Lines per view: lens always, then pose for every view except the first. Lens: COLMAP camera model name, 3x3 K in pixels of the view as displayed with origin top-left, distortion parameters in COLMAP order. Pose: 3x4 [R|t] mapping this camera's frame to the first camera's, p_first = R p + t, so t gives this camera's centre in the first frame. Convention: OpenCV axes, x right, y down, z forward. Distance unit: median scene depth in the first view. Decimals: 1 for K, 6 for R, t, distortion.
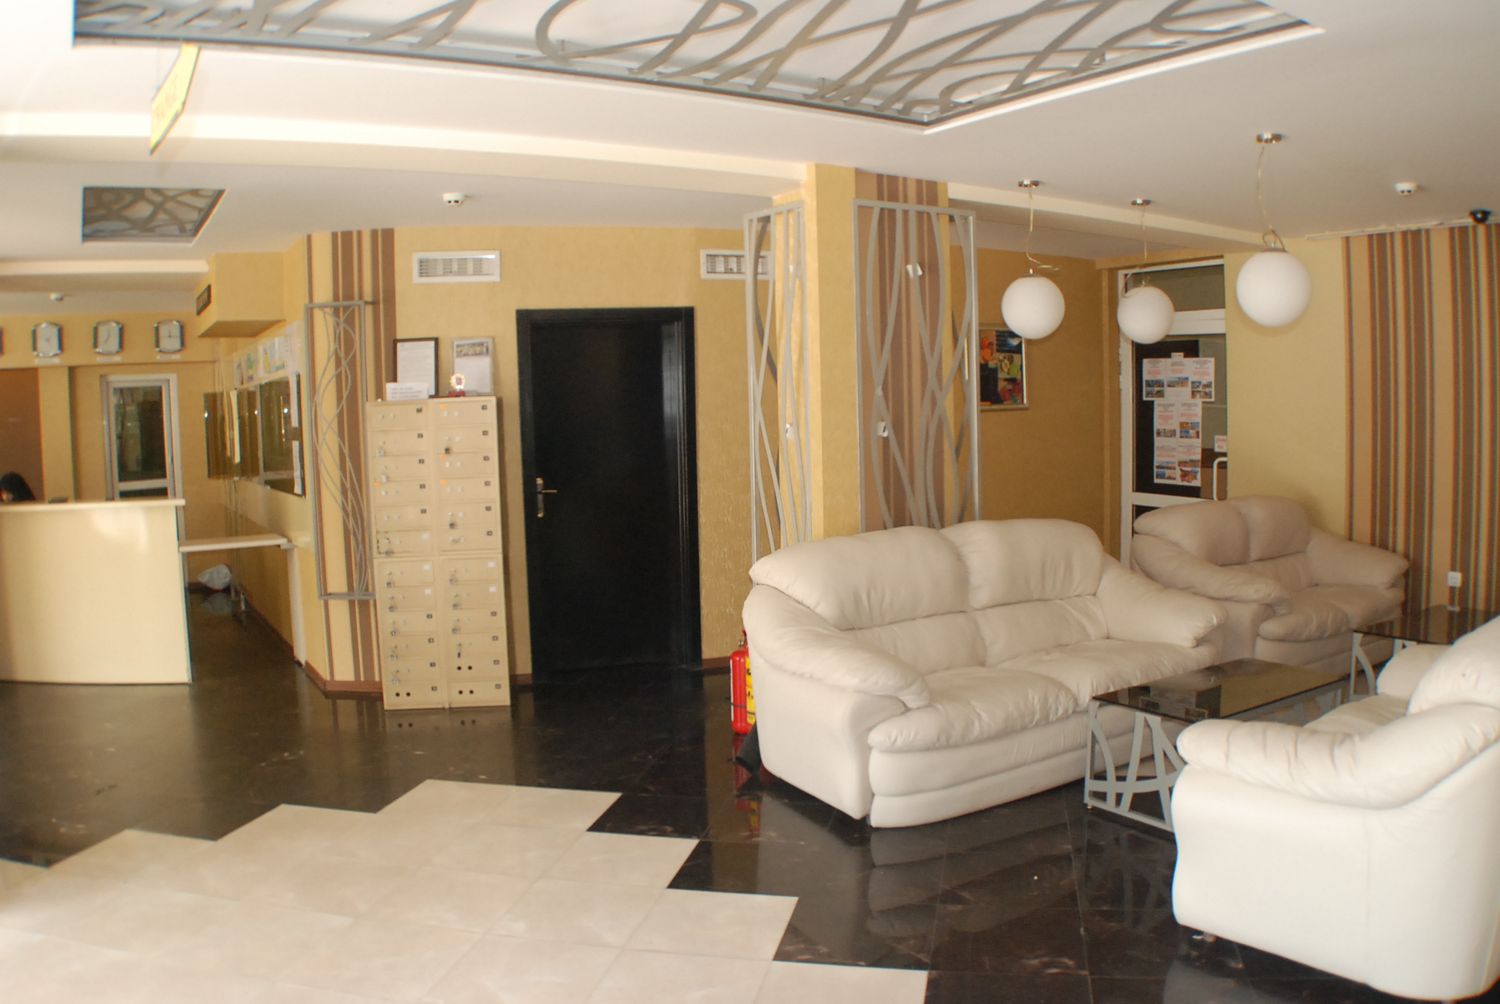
lens RADIAL K [[1118.8, 0, 750.8], [0, 1118.8, 535.3], [0, 0, 1]] dist [-0.340093, 0.253178]
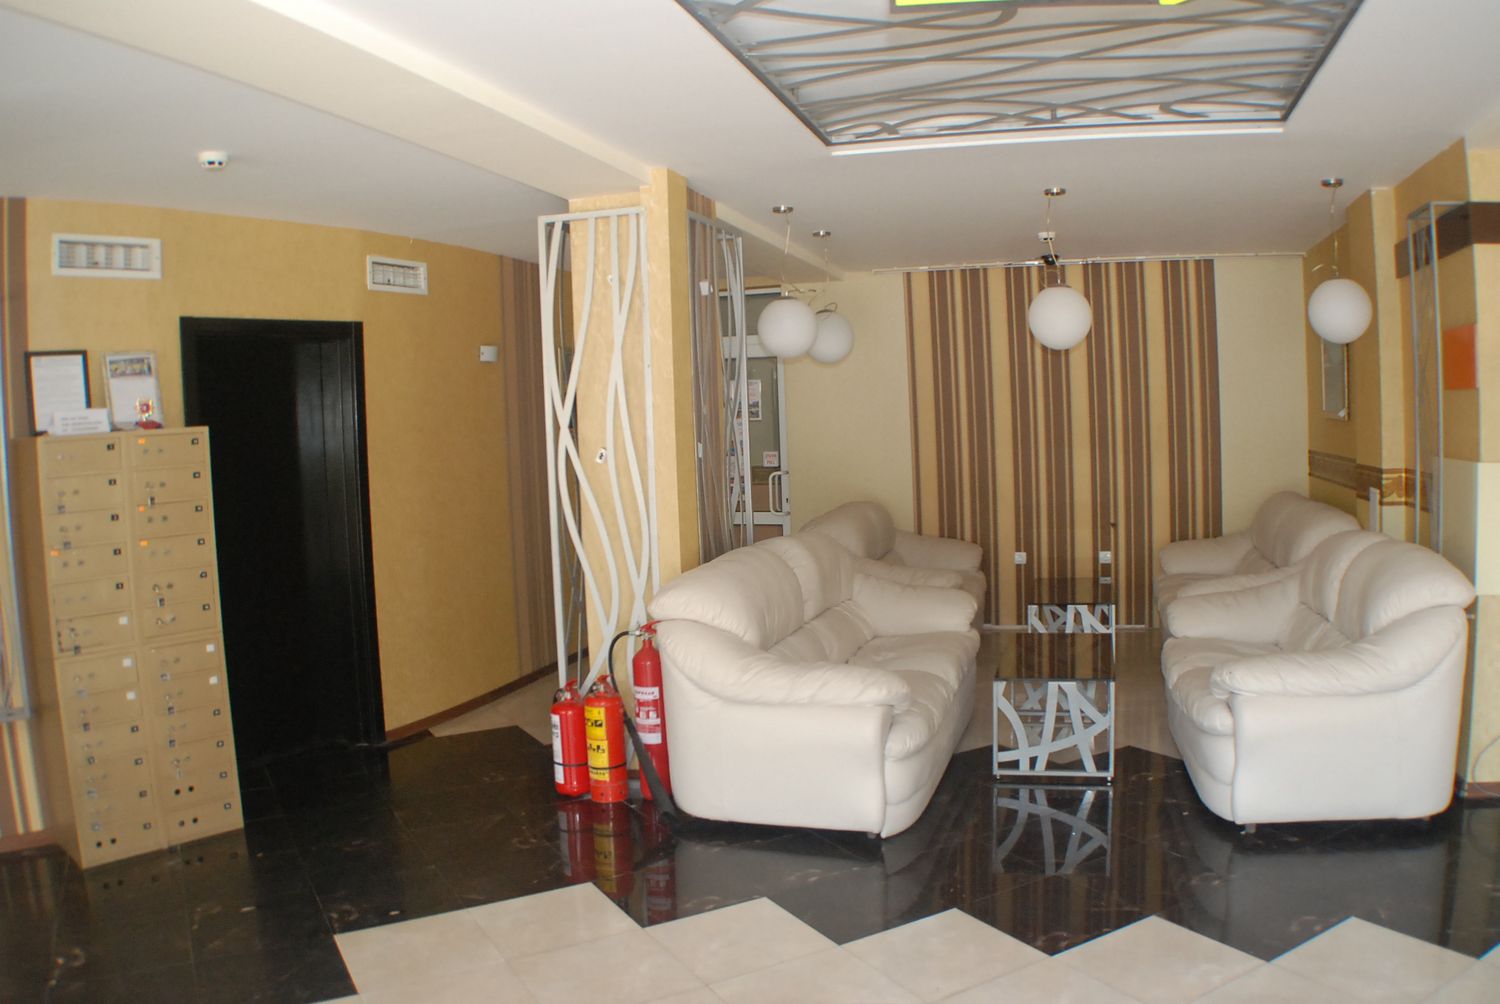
lens RADIAL K [[1121.4, 0, 748.1], [0, 1121.4, 540.0], [0, 0, 1]] dist [-0.207854, 0.007441]
pose [[0.753750, -0.074890, 0.652880, -0.426262], [0.095690, 0.995404, 0.003706, -0.015085], [-0.650157, 0.059681, 0.757452, 0.197721]]
